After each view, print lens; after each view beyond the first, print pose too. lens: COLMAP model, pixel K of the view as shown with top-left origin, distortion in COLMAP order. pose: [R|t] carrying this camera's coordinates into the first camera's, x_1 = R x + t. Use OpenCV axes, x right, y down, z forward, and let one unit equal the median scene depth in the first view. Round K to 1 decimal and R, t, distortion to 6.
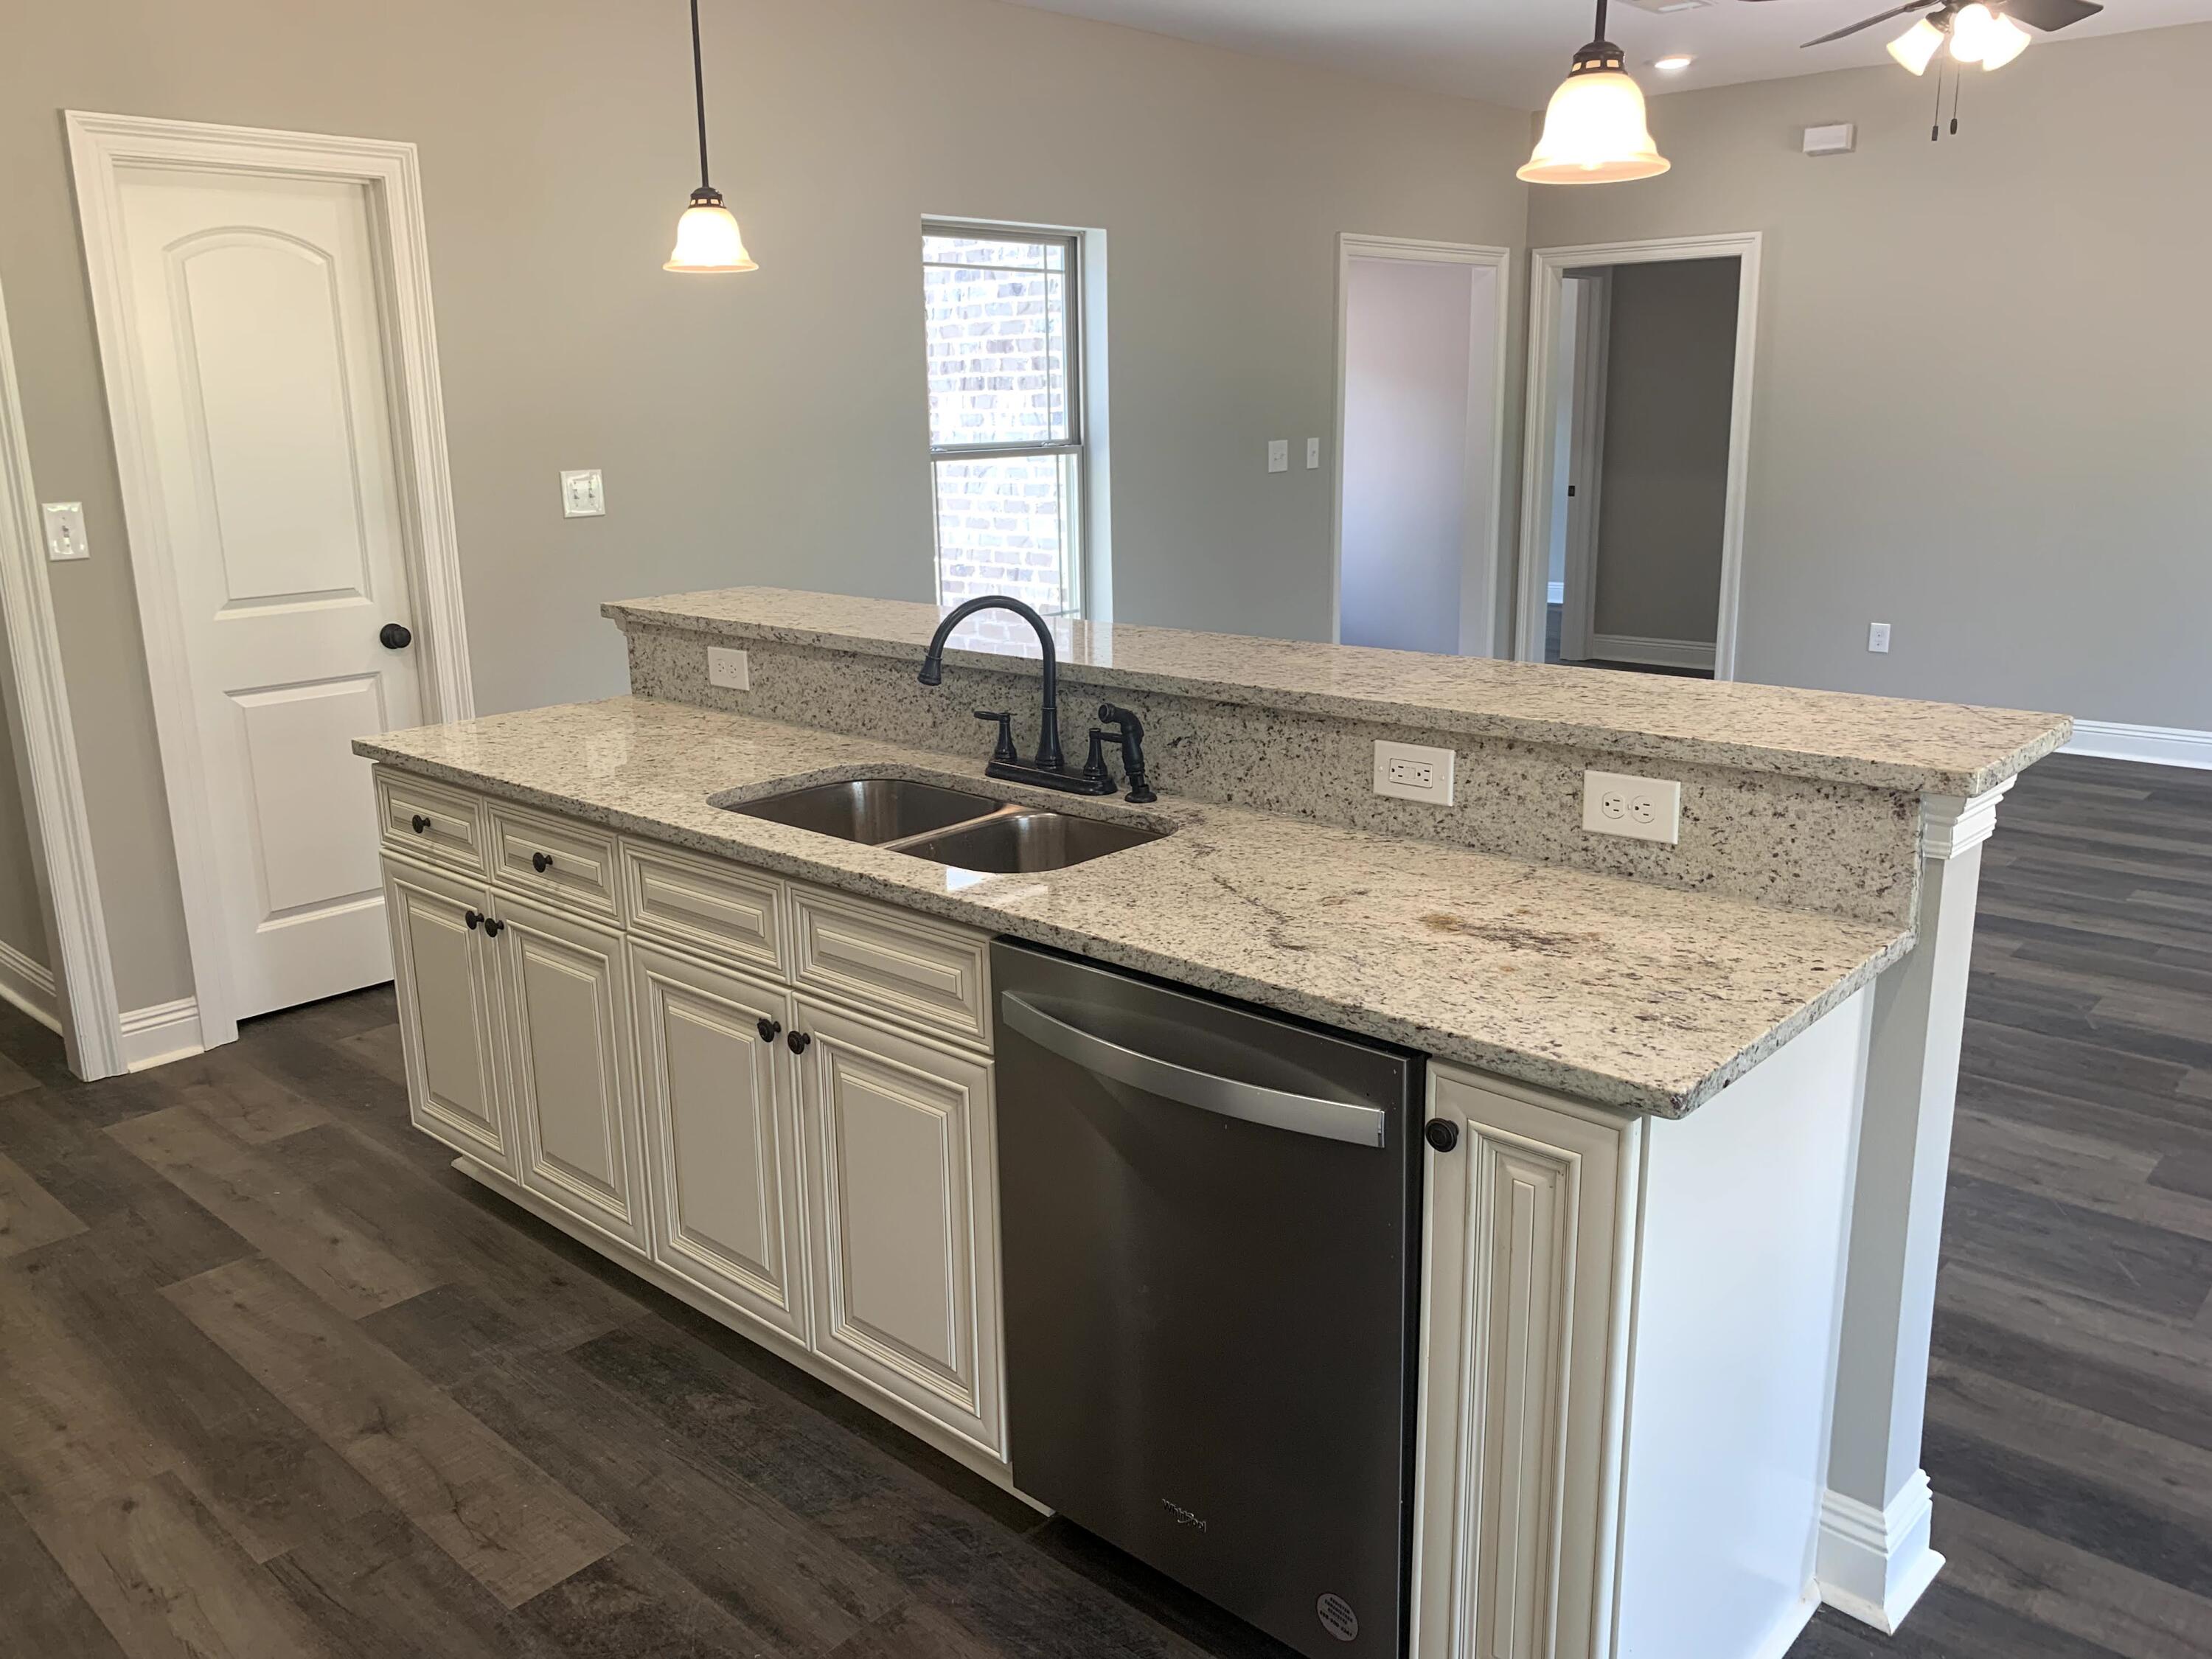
lens RADIAL K [[1700.6, 0, 1080.4], [0, 1700.6, 795.7], [0, 0, 1]] dist [0.038477, -0.048553]
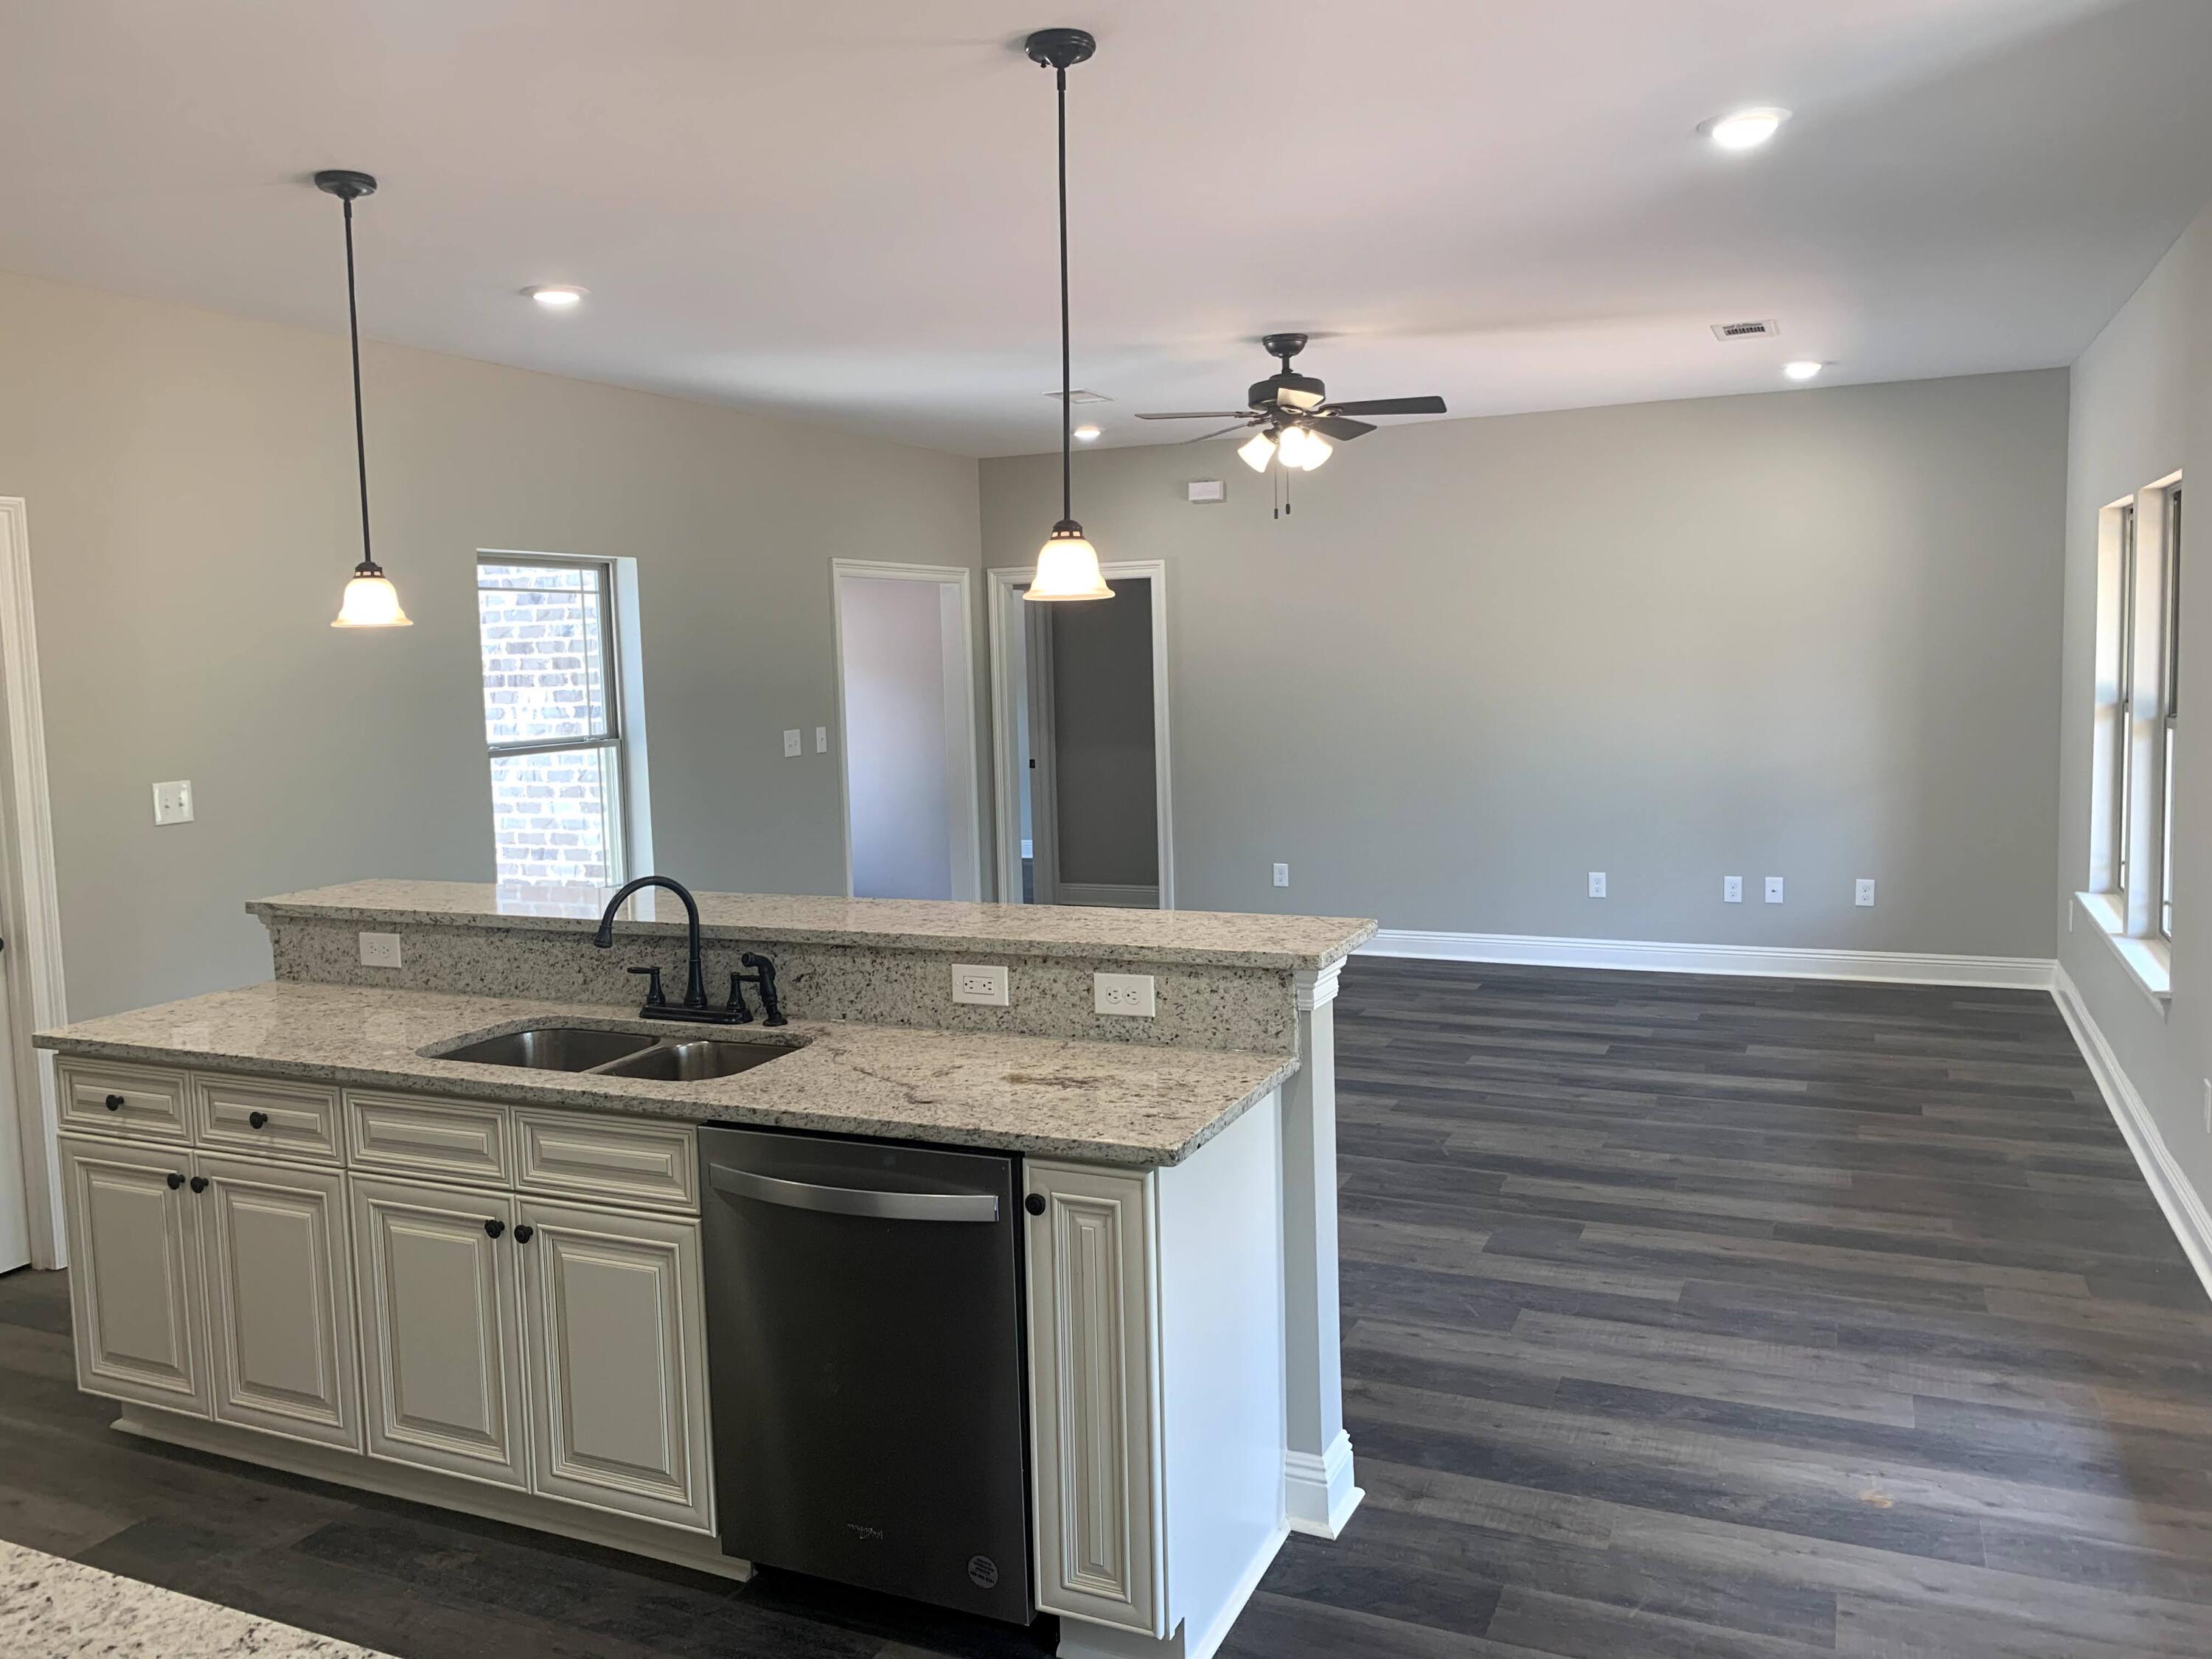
lens RADIAL K [[1700.6, 0, 1097.1], [0, 1700.6, 786.9], [0, 0, 1]] dist [0.038477, -0.048553]
pose [[0.947380, -0.033106, 0.318394, -0.142663], [0.082724, 0.986172, -0.143603, 0.031442], [-0.309237, 0.162385, 0.937018, -0.356268]]
